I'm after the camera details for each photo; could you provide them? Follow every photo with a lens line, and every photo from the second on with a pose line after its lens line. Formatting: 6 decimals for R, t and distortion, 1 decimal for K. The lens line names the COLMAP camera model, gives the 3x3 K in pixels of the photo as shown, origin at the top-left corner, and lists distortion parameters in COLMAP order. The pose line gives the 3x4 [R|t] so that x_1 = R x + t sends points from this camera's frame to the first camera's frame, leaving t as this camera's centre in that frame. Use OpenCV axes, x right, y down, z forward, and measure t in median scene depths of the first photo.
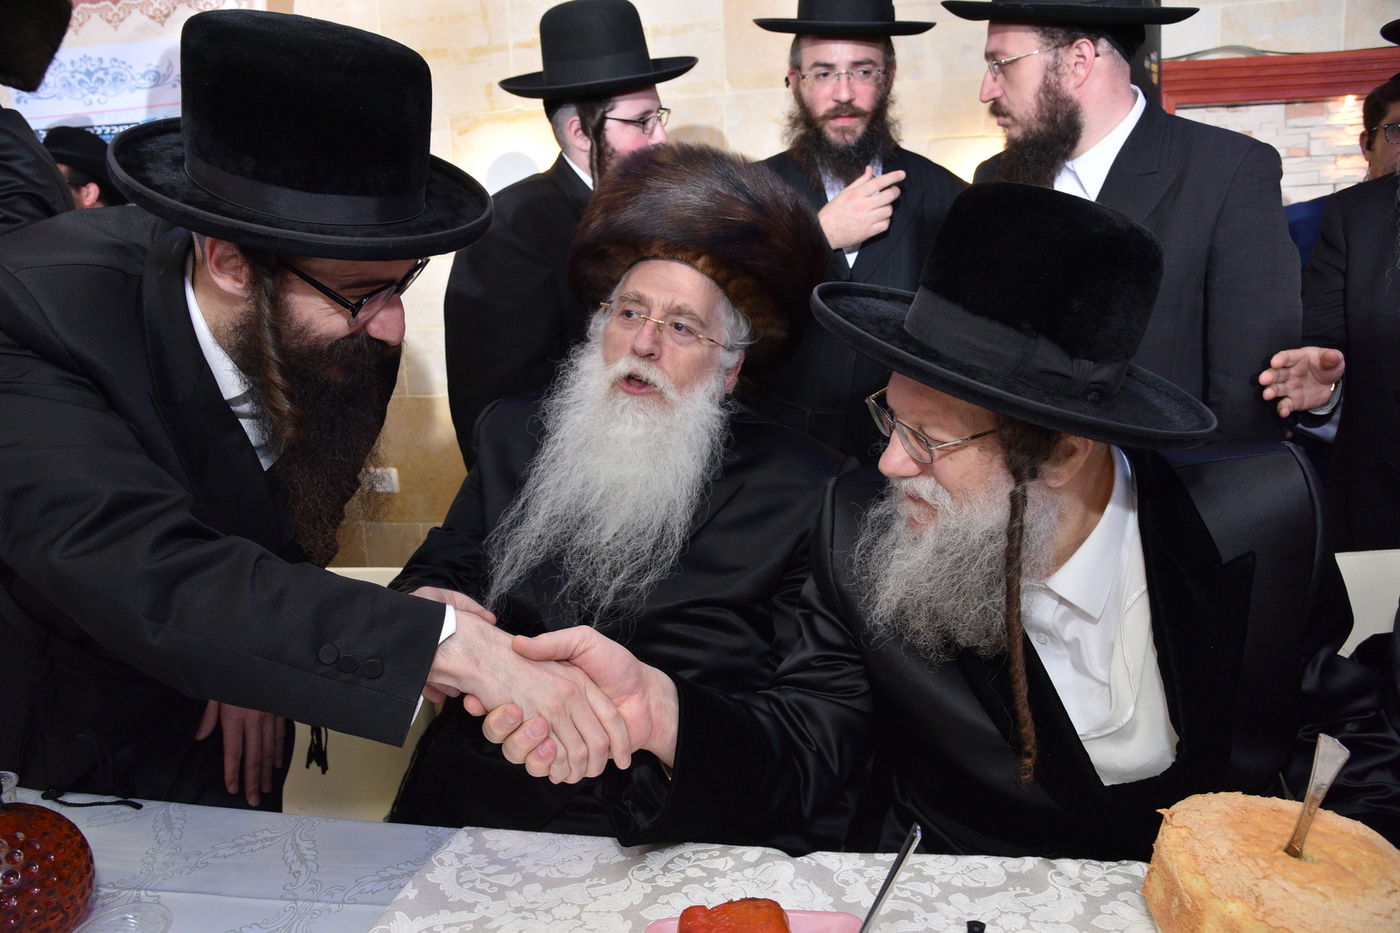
lens RADIAL K [[945.4, 0, 706.5], [0, 945.4, 462.0], [0, 0, 1]] dist [-0.101865, 0.045514]
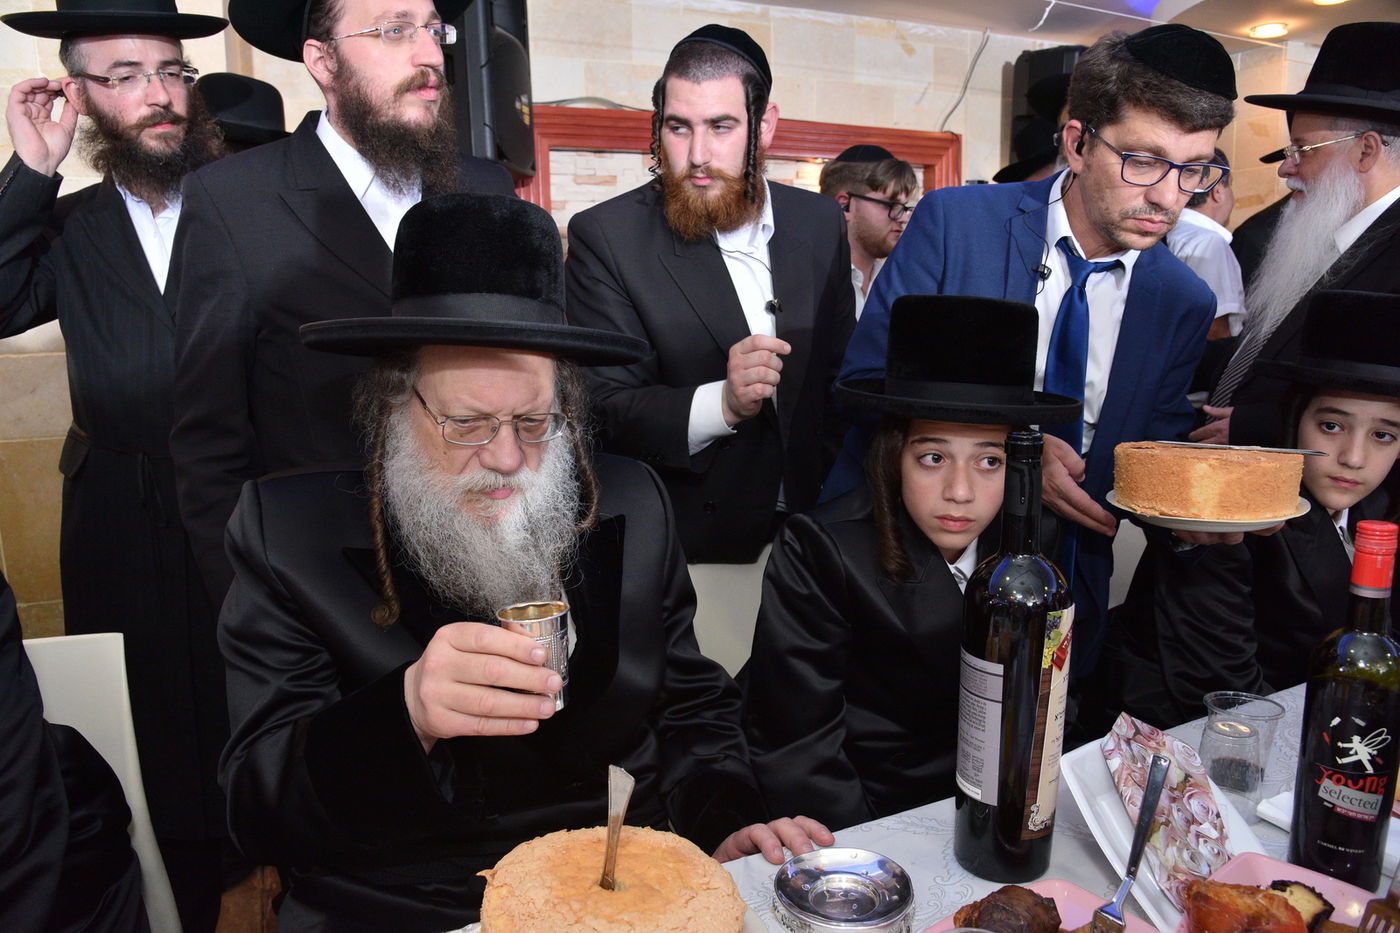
lens RADIAL K [[945.4, 0, 698.0], [0, 945.4, 459.5], [0, 0, 1]] dist [-0.101865, 0.045514]
pose [[0.834797, -0.062160, 0.547037, 0.173106], [0.080875, 0.996672, -0.010166, -0.011606], [-0.544585, 0.052729, 0.837046, 0.058793]]
